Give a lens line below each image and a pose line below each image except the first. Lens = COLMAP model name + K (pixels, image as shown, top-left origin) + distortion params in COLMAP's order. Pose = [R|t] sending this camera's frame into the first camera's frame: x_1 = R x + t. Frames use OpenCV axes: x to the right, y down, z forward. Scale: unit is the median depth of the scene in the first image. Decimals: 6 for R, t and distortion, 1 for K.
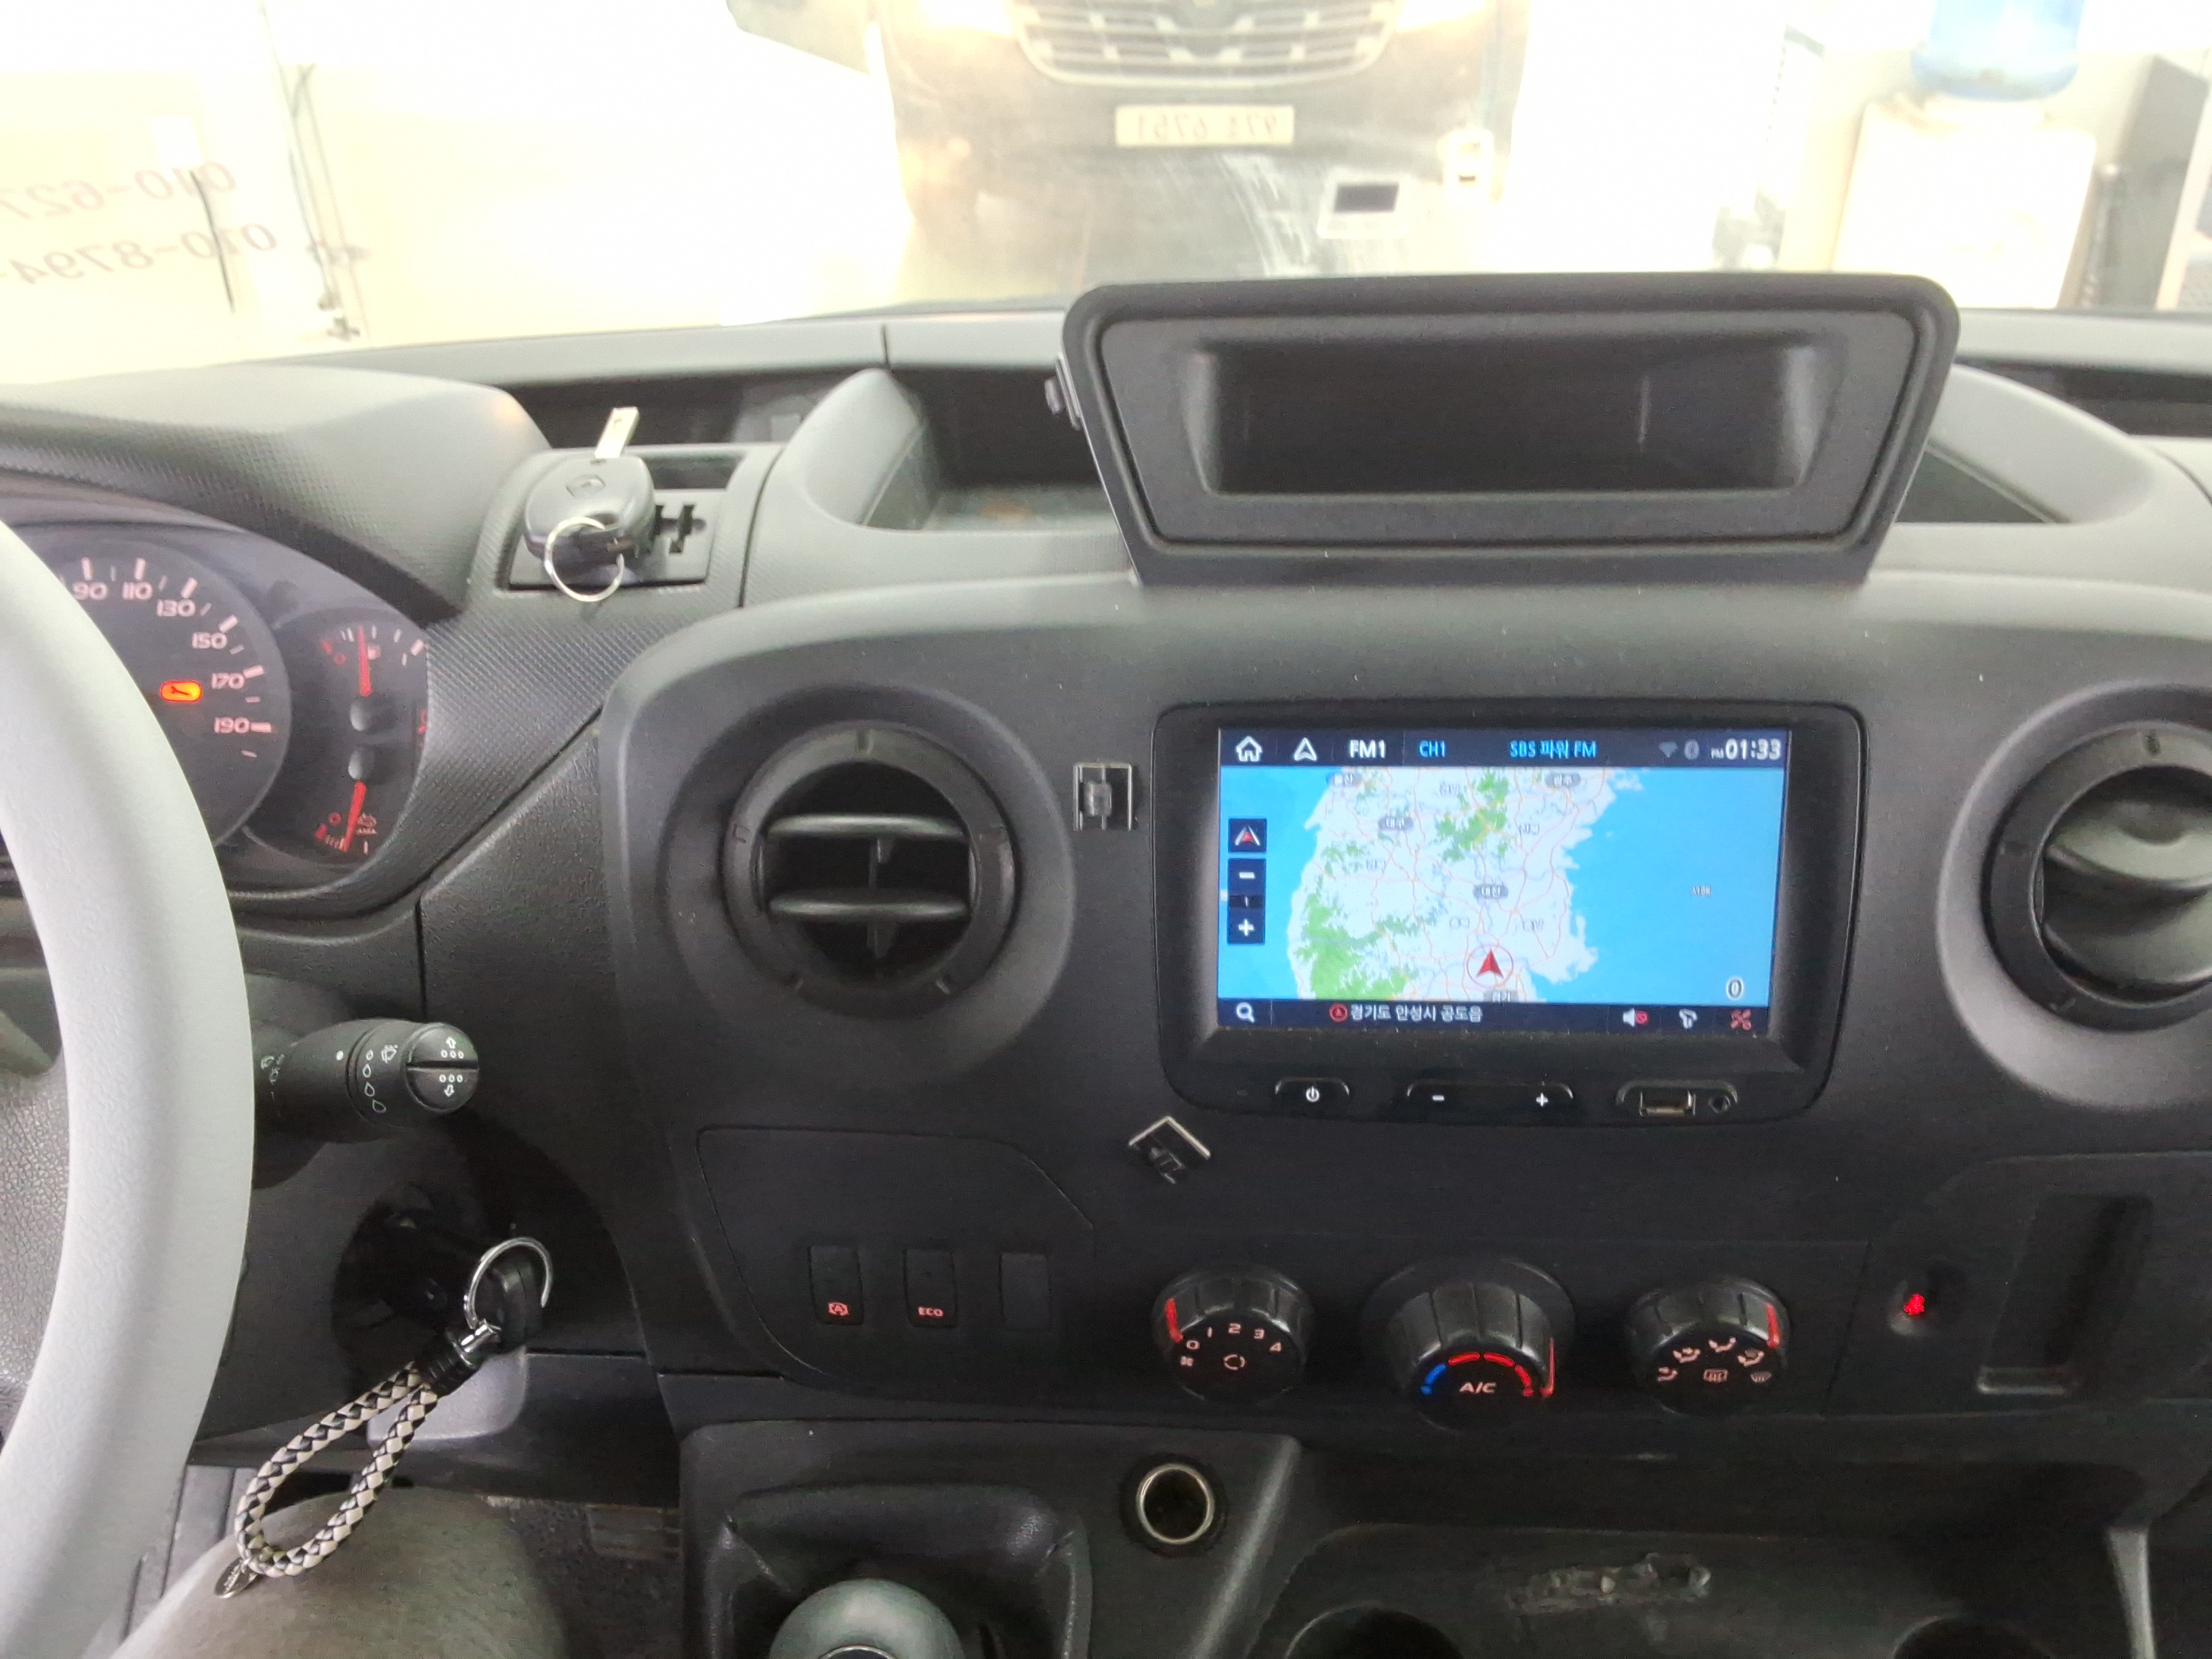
lens RADIAL K [[1731.4, 0, 1094.4], [0, 1731.4, 838.9], [0, 0, 1]] dist [0.071462, -0.096693]
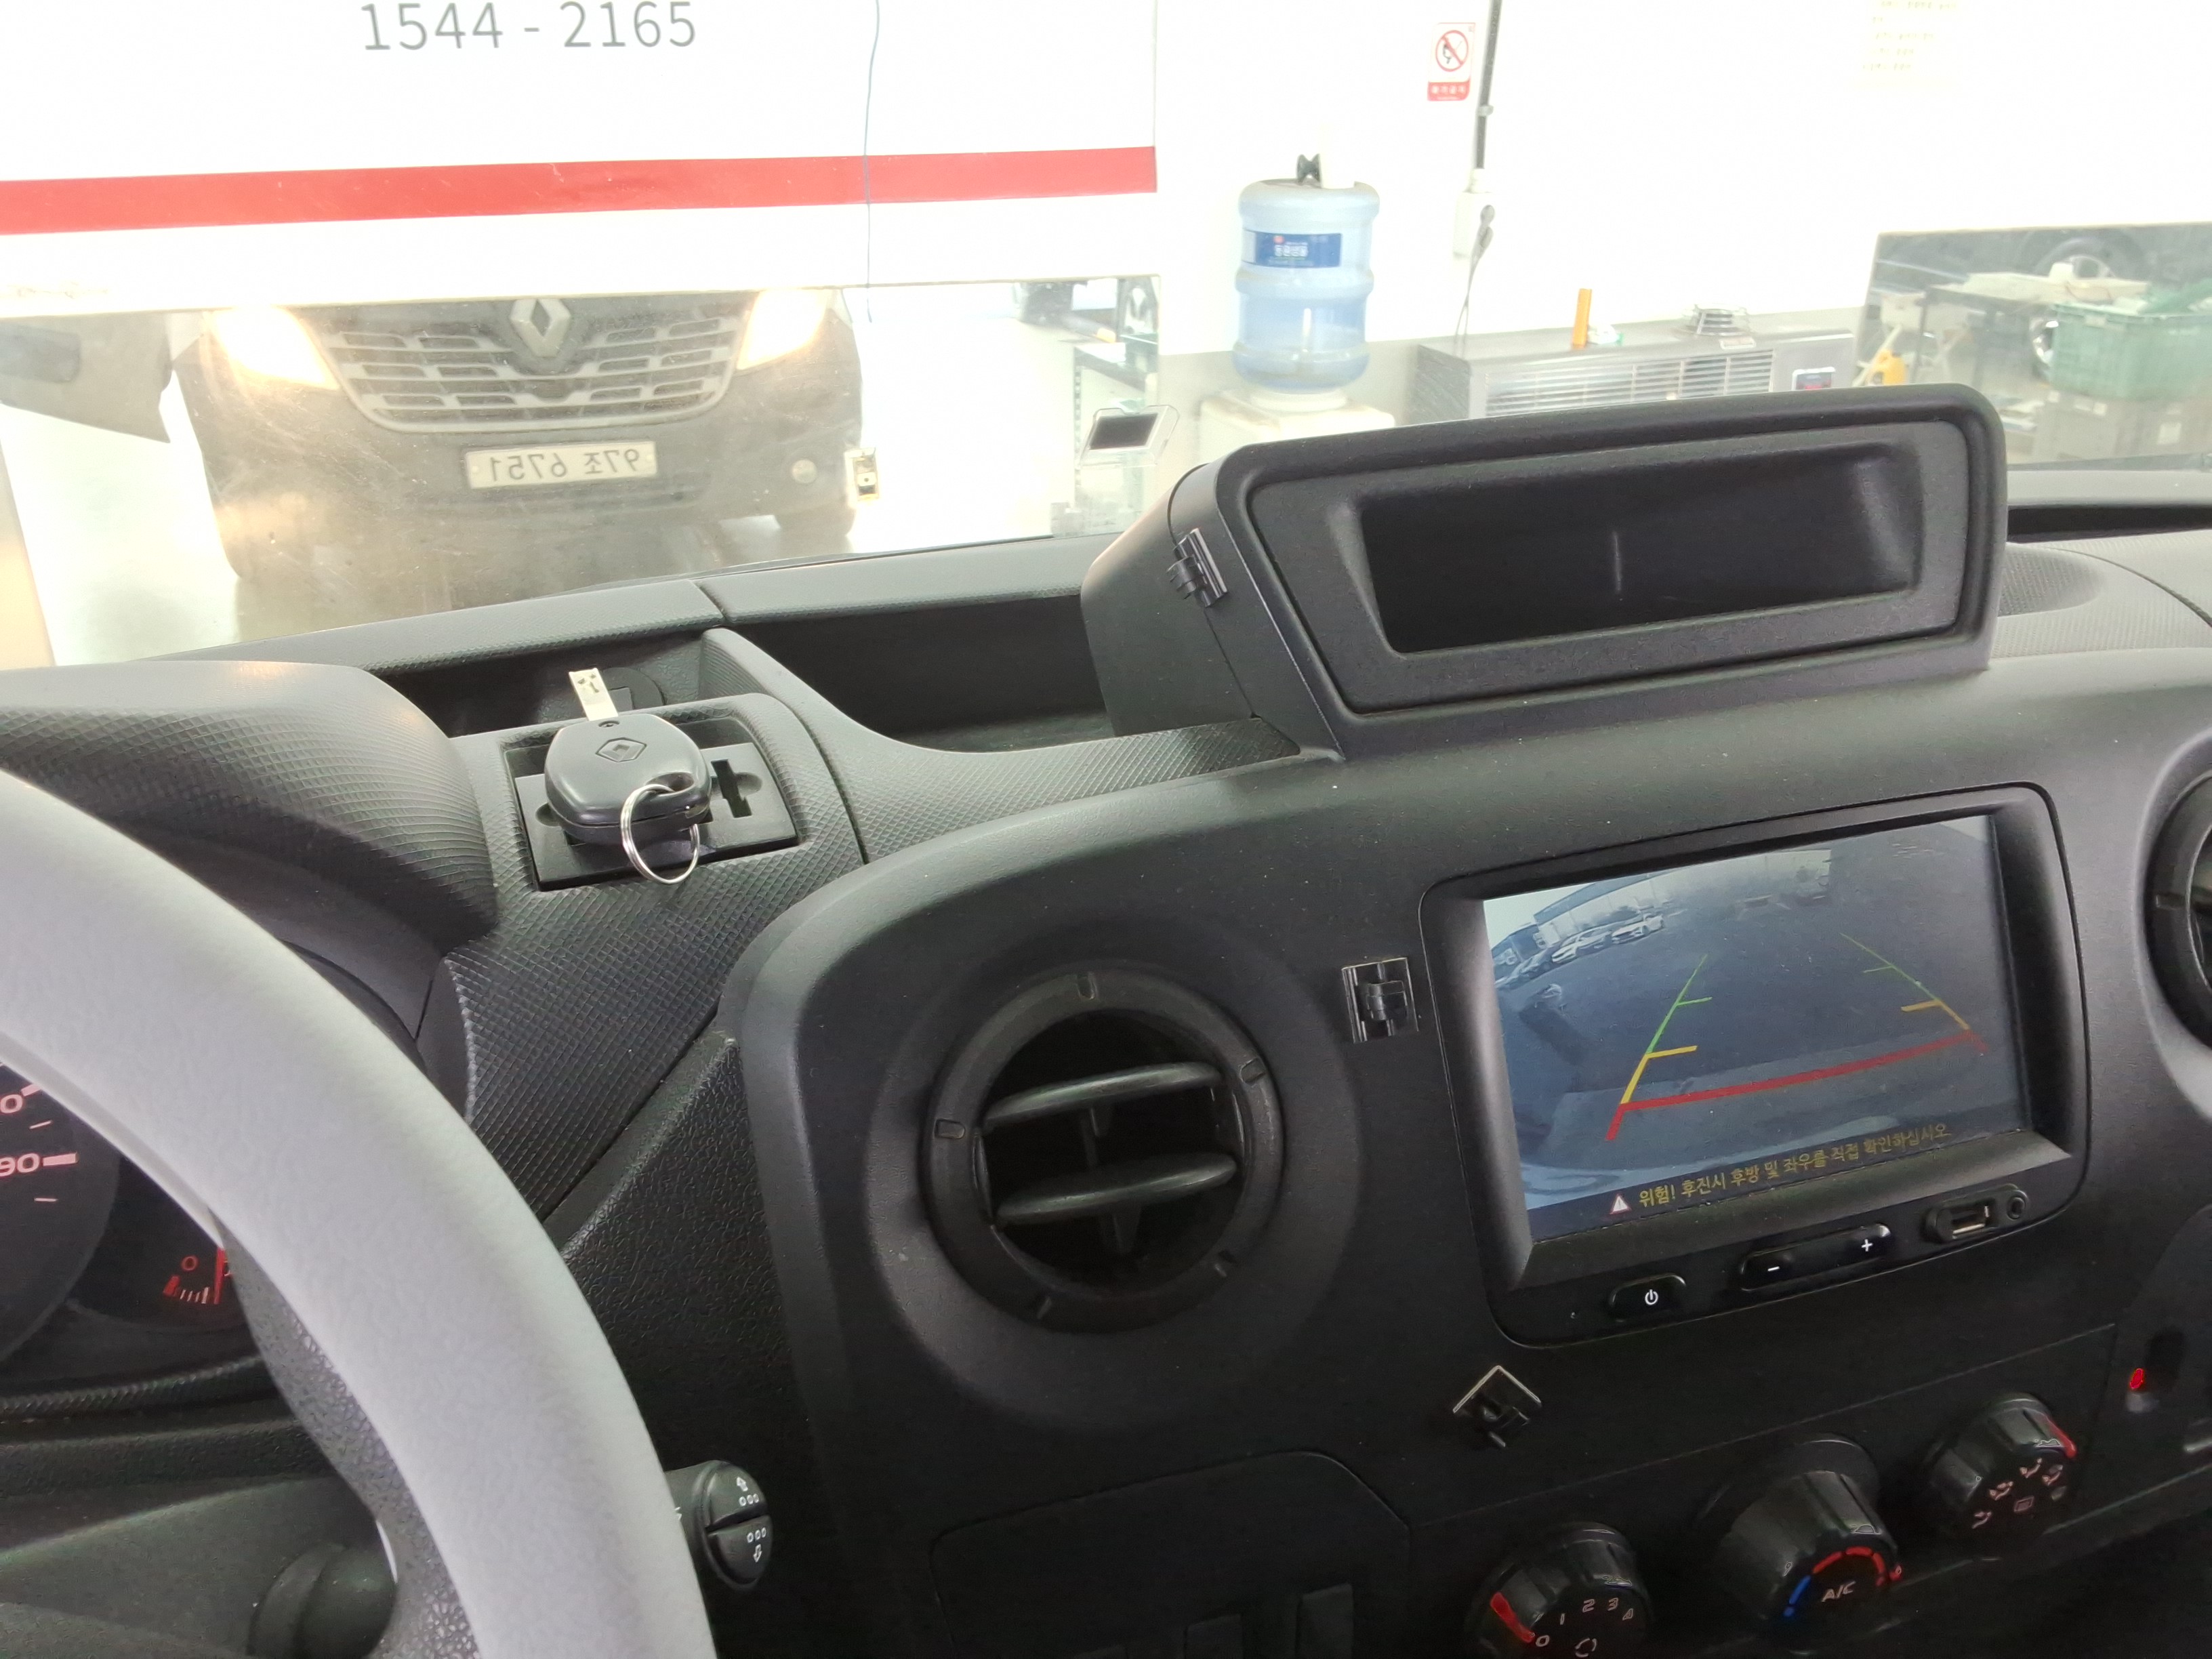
lens RADIAL K [[1731.4, 0, 1088.1], [0, 1731.4, 817.7], [0, 0, 1]] dist [0.071462, -0.096693]
pose [[0.928040, -0.135736, 0.346869, -0.386660], [0.197715, 0.968730, -0.149902, -0.009971], [-0.315676, 0.207696, 0.925857, 0.206401]]
